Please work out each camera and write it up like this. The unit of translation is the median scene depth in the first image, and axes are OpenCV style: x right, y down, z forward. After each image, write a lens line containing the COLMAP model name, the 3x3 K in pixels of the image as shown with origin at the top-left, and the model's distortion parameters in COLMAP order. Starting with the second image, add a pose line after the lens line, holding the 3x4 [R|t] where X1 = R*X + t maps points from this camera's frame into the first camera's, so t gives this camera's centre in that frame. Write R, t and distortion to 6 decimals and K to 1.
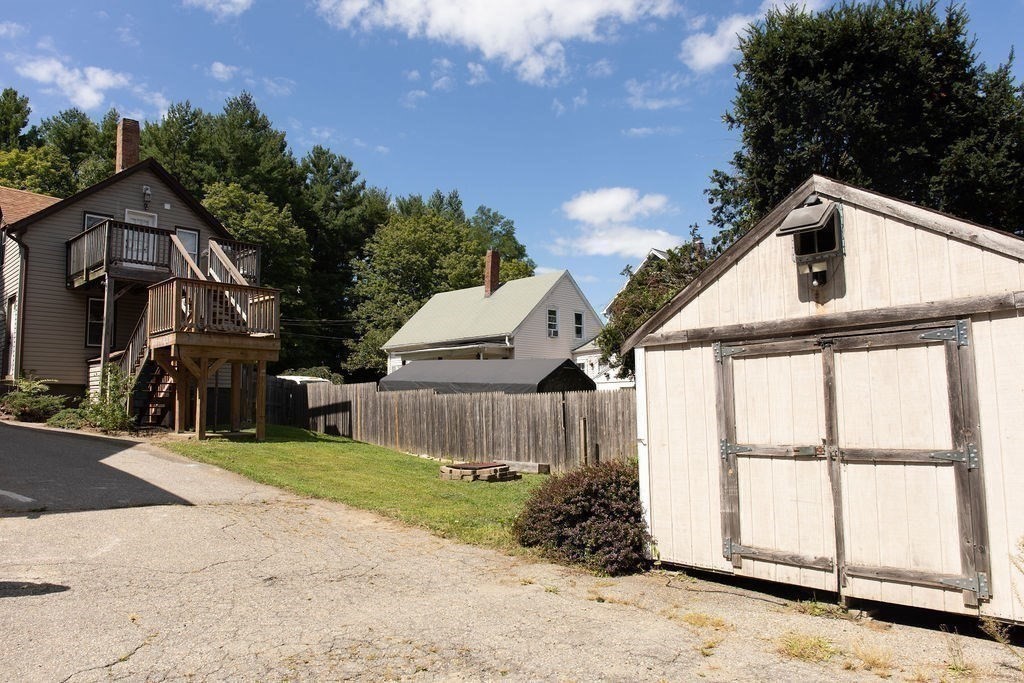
lens RADIAL K [[704.9, 0, 509.8], [0, 704.9, 342.2], [0, 0, 1]] dist [-0.020474, -0.009534]
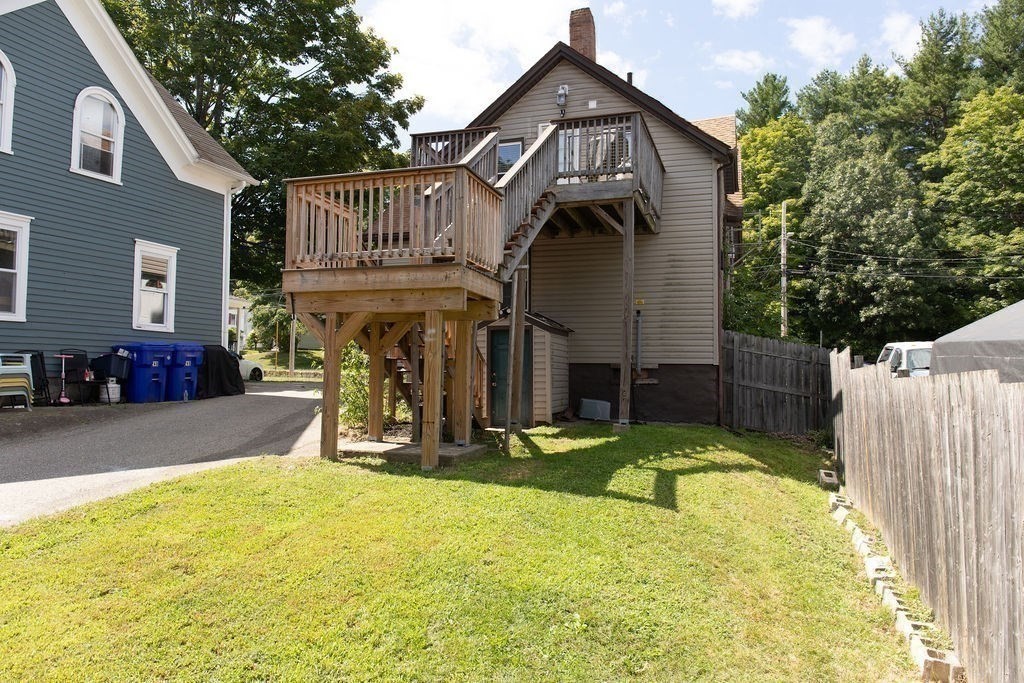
lens RADIAL K [[704.9, 0, 536.3], [0, 704.9, 328.6], [0, 0, 1]] dist [-0.020474, -0.009534]
pose [[0.441007, -0.055740, -0.895771, 0.059089], [0.068869, 0.997229, -0.028148, 0.025924], [0.894857, -0.049278, 0.443624, 0.374652]]
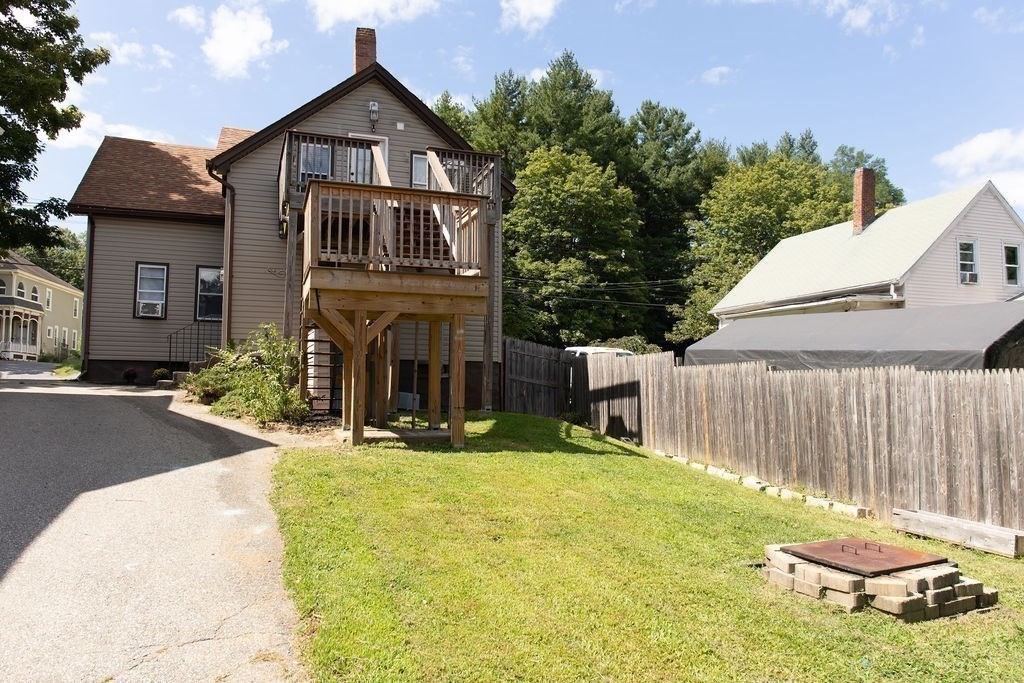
lens RADIAL K [[704.9, 0, 516.8], [0, 704.9, 342.6], [0, 0, 1]] dist [-0.020474, -0.009534]
pose [[0.888081, -0.014544, -0.459456, -0.014216], [0.030743, 0.999141, 0.027795, 0.015547], [0.458657, -0.038809, 0.887766, 0.216595]]
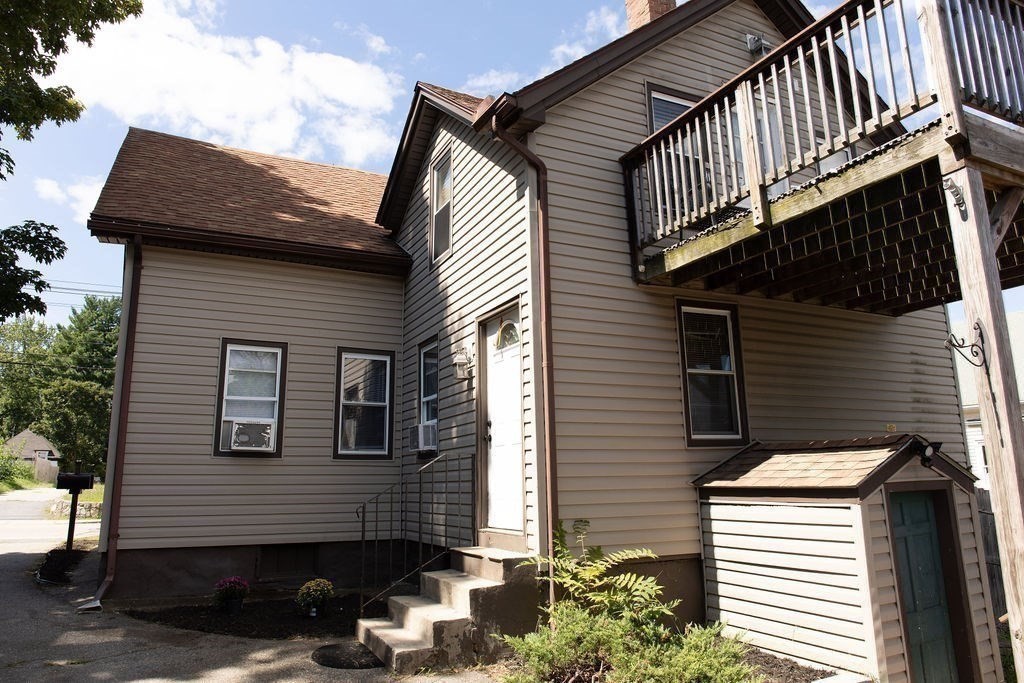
lens RADIAL K [[704.9, 0, 513.3], [0, 704.9, 338.2], [0, 0, 1]] dist [-0.020474, -0.009534]
pose [[0.935037, -0.075492, -0.346420, -0.304228], [0.037487, 0.992642, -0.115136, -0.004464], [0.352563, 0.094671, 0.930987, 0.344414]]
